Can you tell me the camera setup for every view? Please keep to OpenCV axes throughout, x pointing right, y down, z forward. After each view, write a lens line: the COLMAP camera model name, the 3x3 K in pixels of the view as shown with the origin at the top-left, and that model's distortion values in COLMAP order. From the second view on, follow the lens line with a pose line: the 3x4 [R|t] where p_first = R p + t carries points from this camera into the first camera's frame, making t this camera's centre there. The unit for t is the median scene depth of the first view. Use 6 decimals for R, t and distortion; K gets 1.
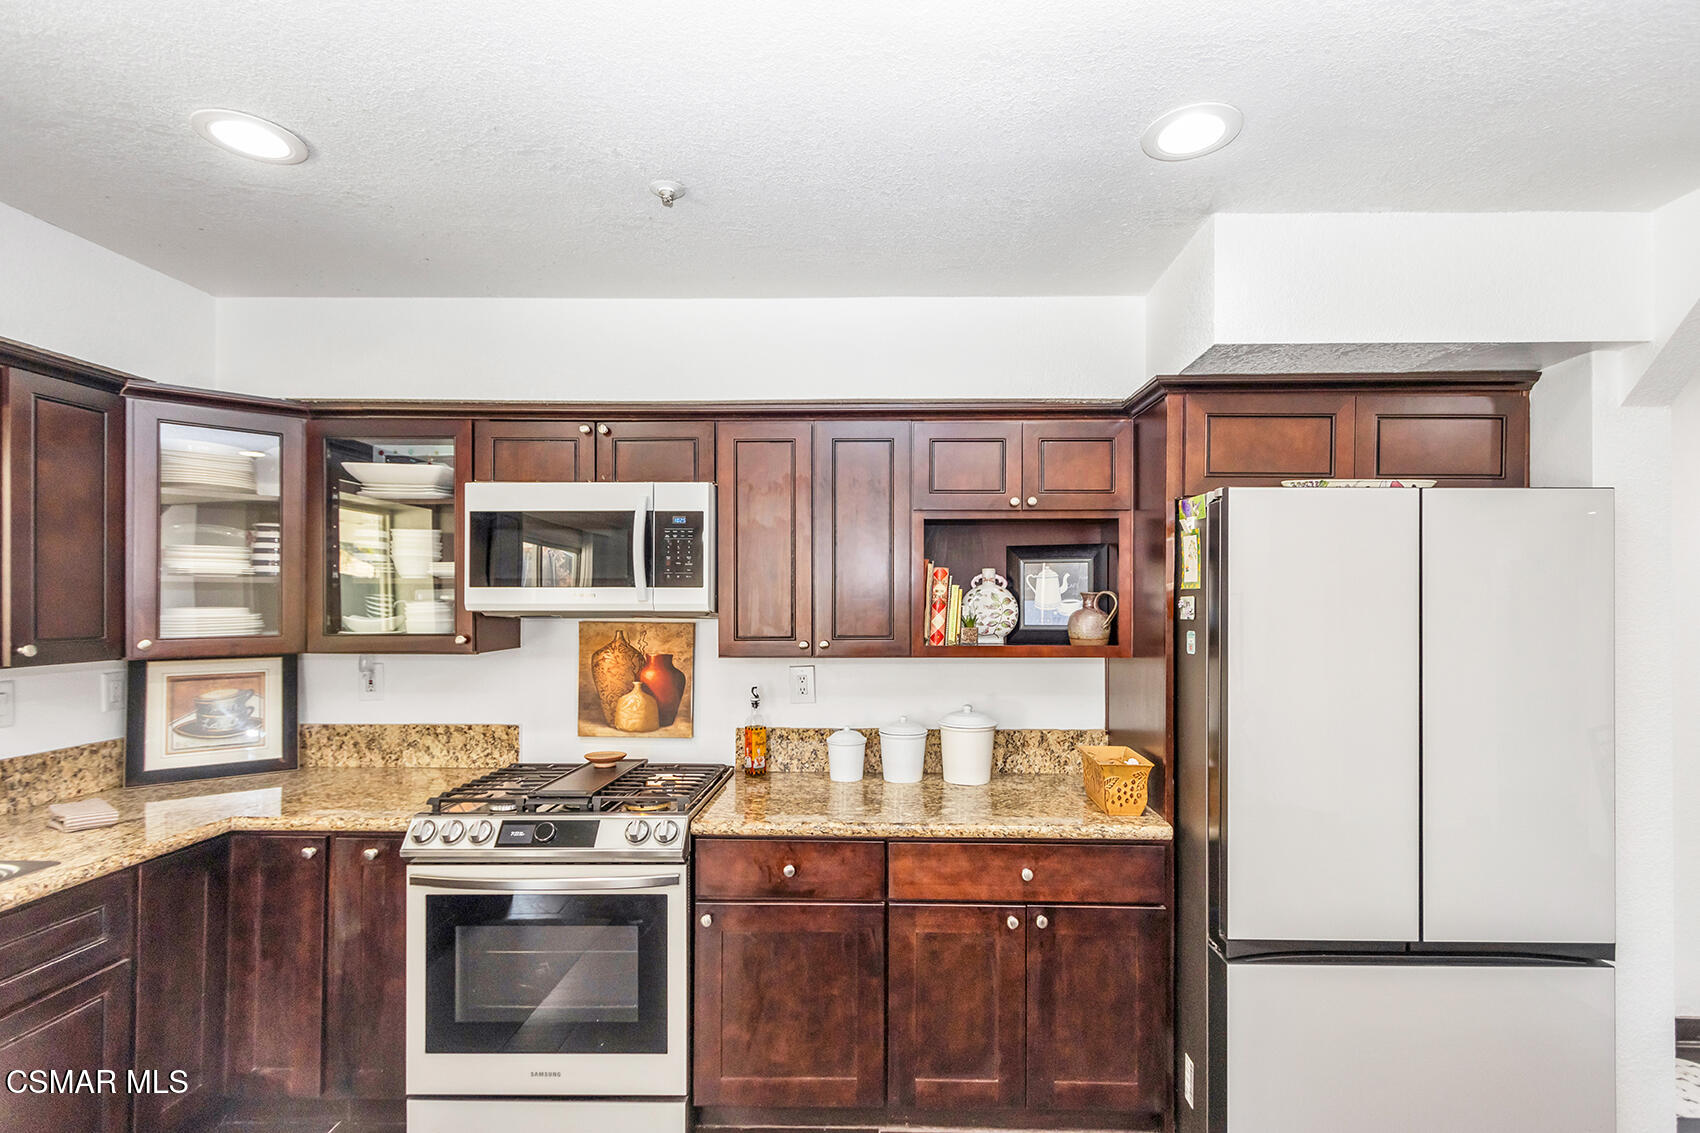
lens RADIAL K [[807.2, 0, 880.8], [0, 807.2, 590.7], [0, 0, 1]] dist [0.003285, 0.000131]
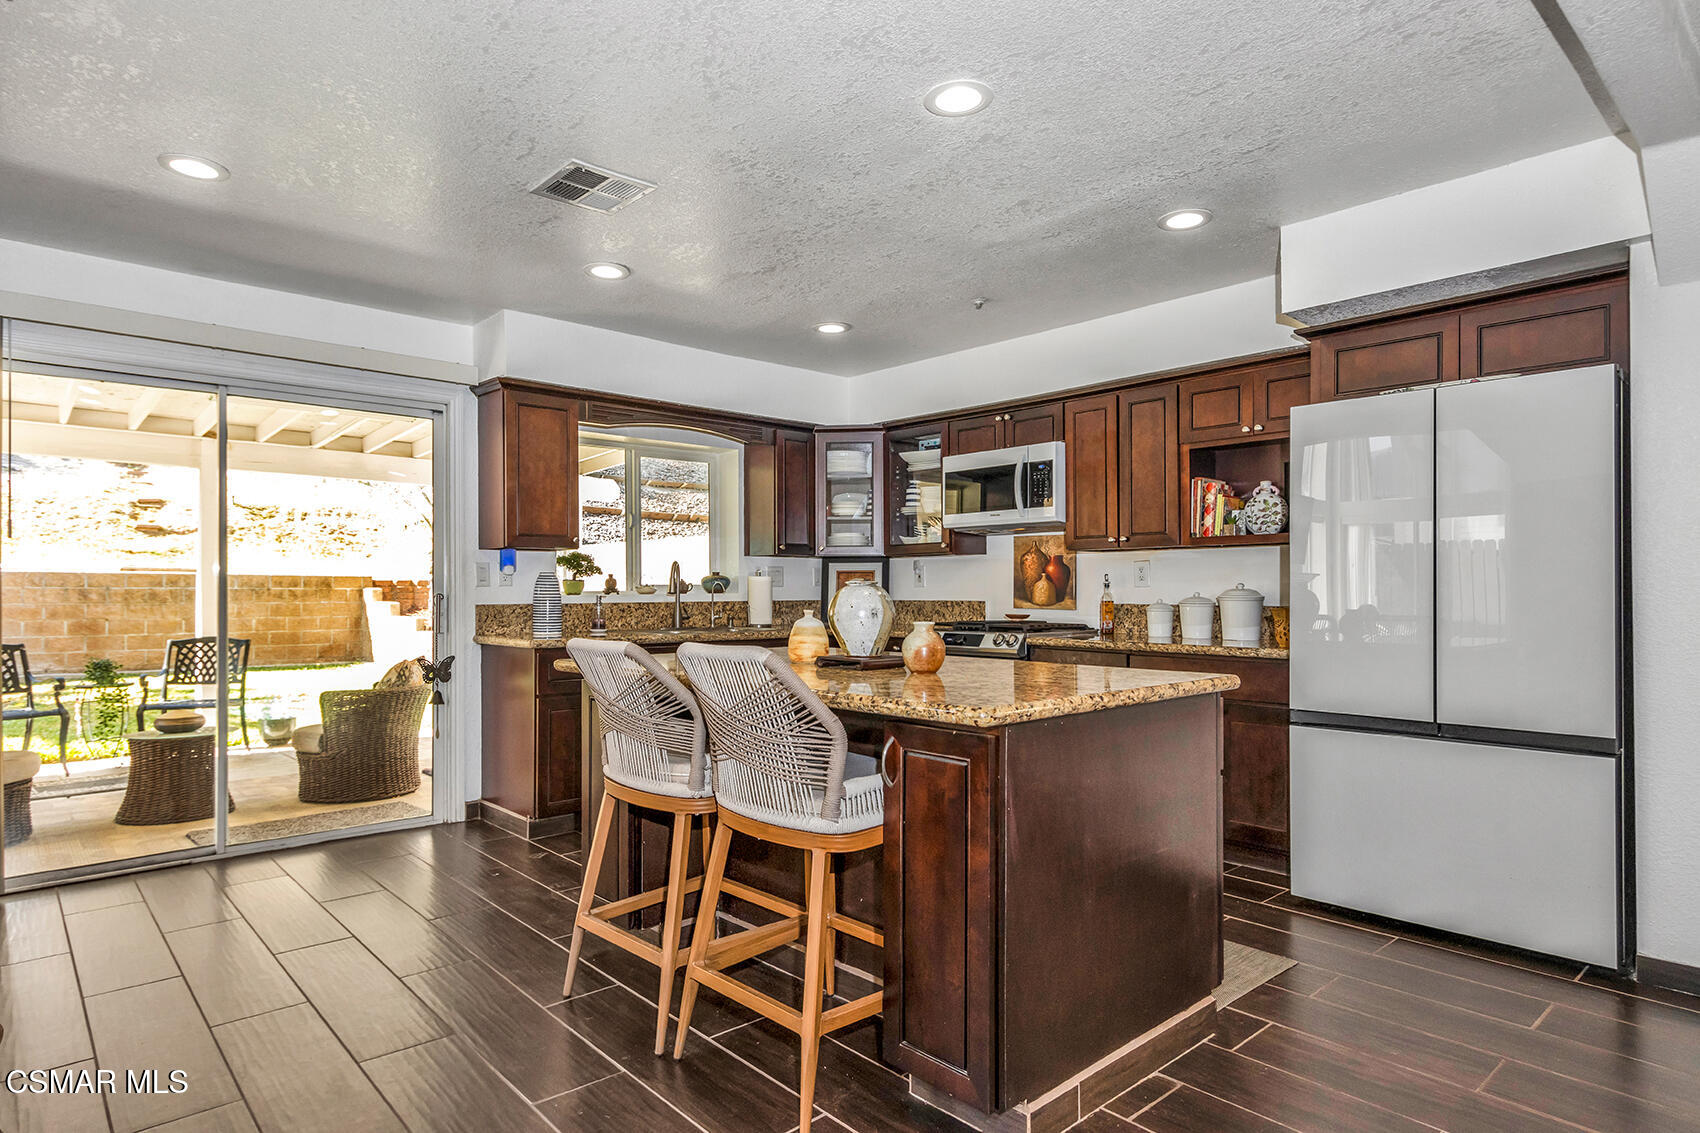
lens RADIAL K [[929.8, 0, 765.3], [0, 929.8, 585.8], [0, 0, 1]] dist [0.001213, 0.000007]
pose [[0.628712, 0.004304, -0.777626, 0.847704], [0.000658, 0.999981, 0.006068, 0.140227], [0.777638, -0.004327, 0.628697, -0.616225]]
